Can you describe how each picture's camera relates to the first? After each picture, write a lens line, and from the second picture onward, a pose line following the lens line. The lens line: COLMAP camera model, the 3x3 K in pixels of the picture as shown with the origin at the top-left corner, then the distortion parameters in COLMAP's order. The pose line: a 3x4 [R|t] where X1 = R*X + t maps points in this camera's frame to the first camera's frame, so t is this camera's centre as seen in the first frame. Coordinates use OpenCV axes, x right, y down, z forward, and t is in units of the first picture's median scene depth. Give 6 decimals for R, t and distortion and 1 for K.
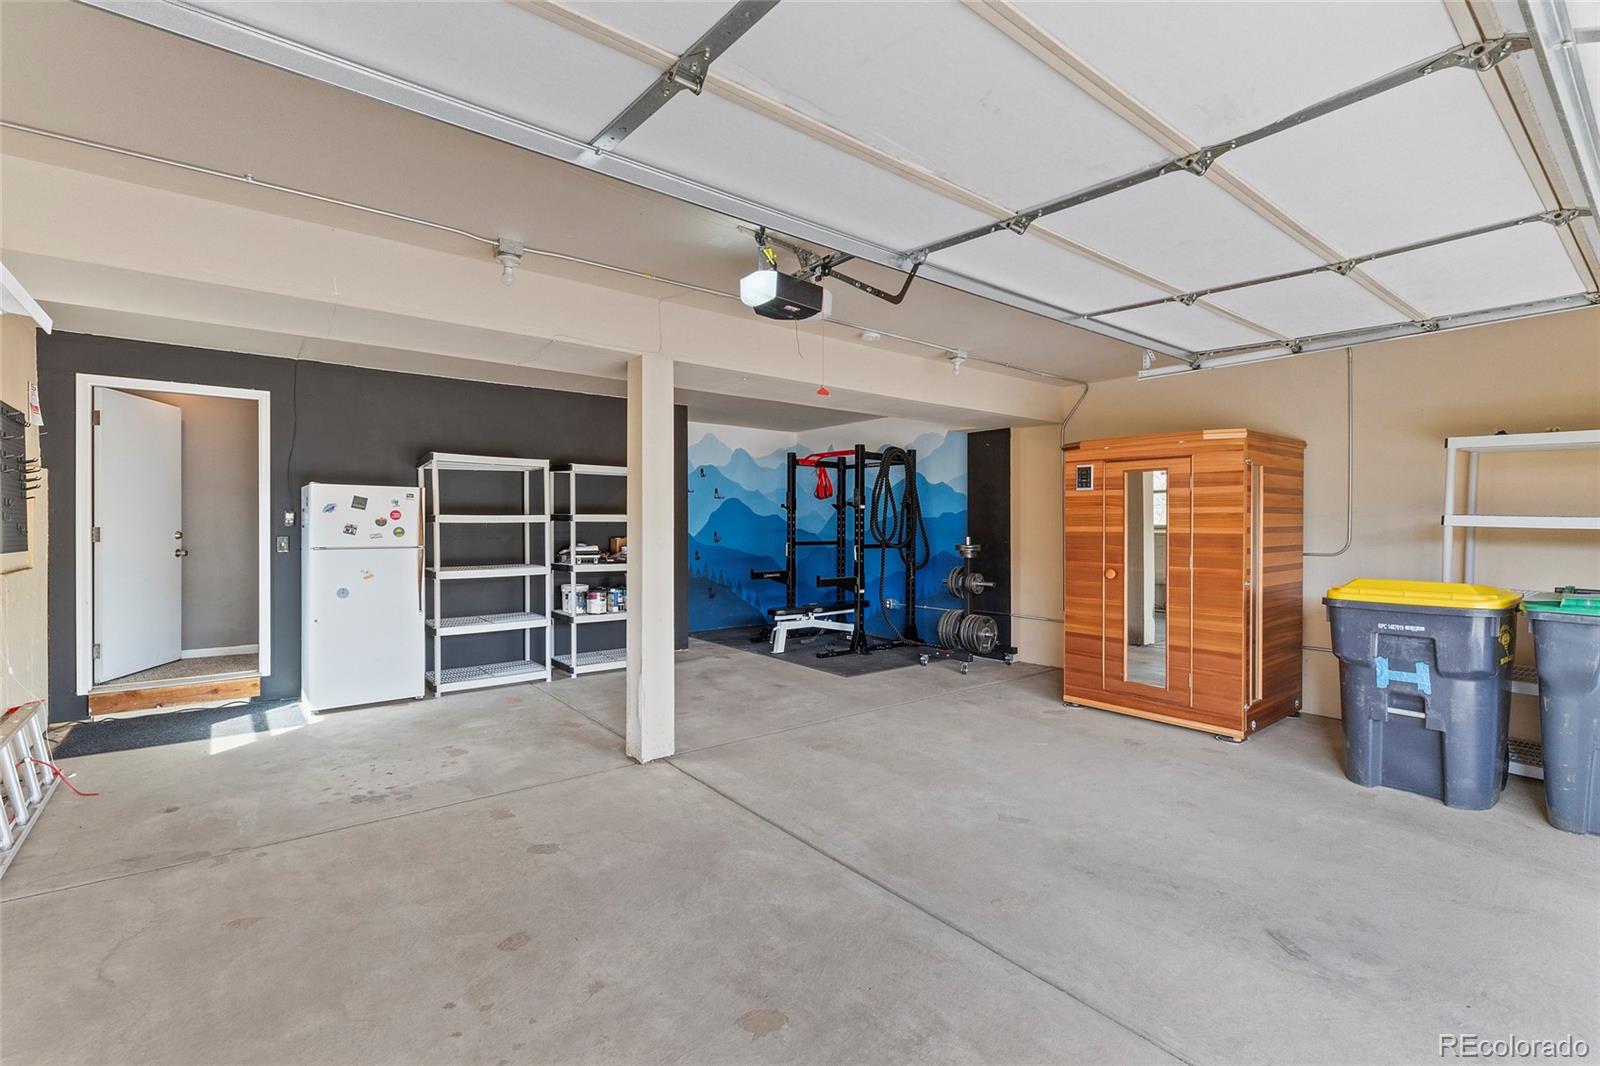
lens RADIAL K [[717.2, 0, 800.2], [0, 717.2, 529.6], [0, 0, 1]] dist [0.002327, -0.001127]
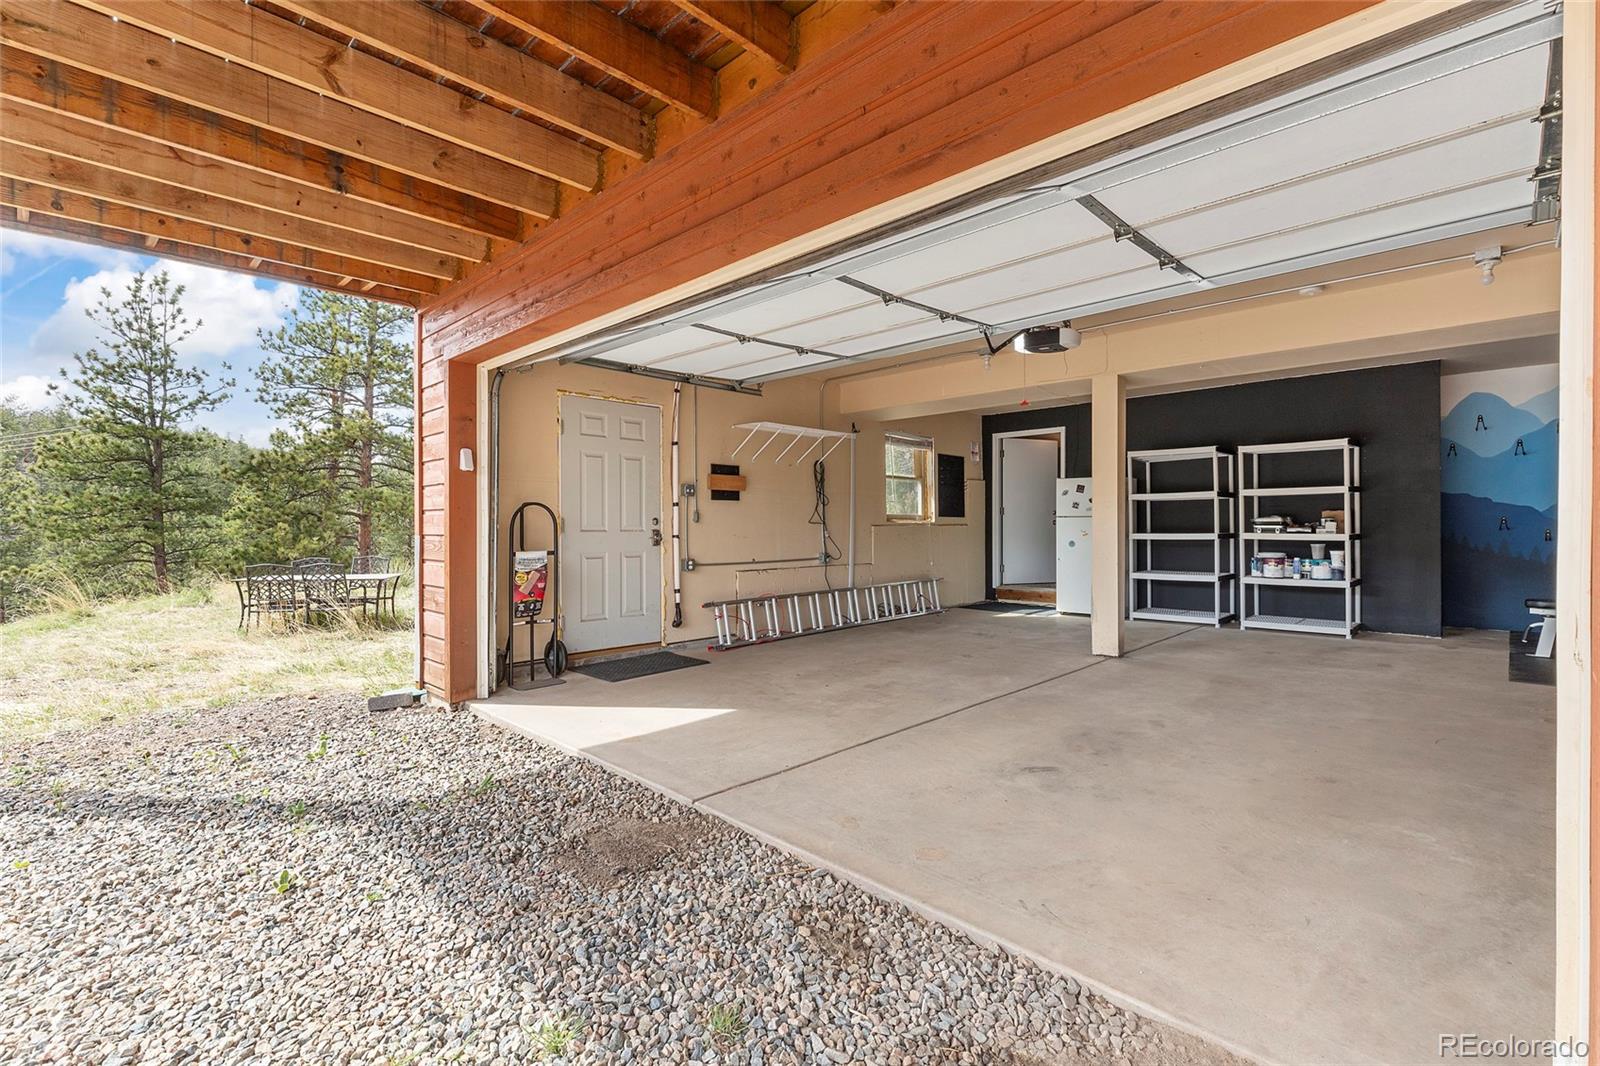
lens RADIAL K [[717.2, 0, 797.5], [0, 717.2, 518.9], [0, 0, 1]] dist [0.002327, -0.001127]
pose [[0.126406, -0.009524, -0.991933, 0.956869], [-0.002145, 0.999949, -0.009875, 0.050941], [0.991976, 0.003376, 0.126379, 0.170810]]
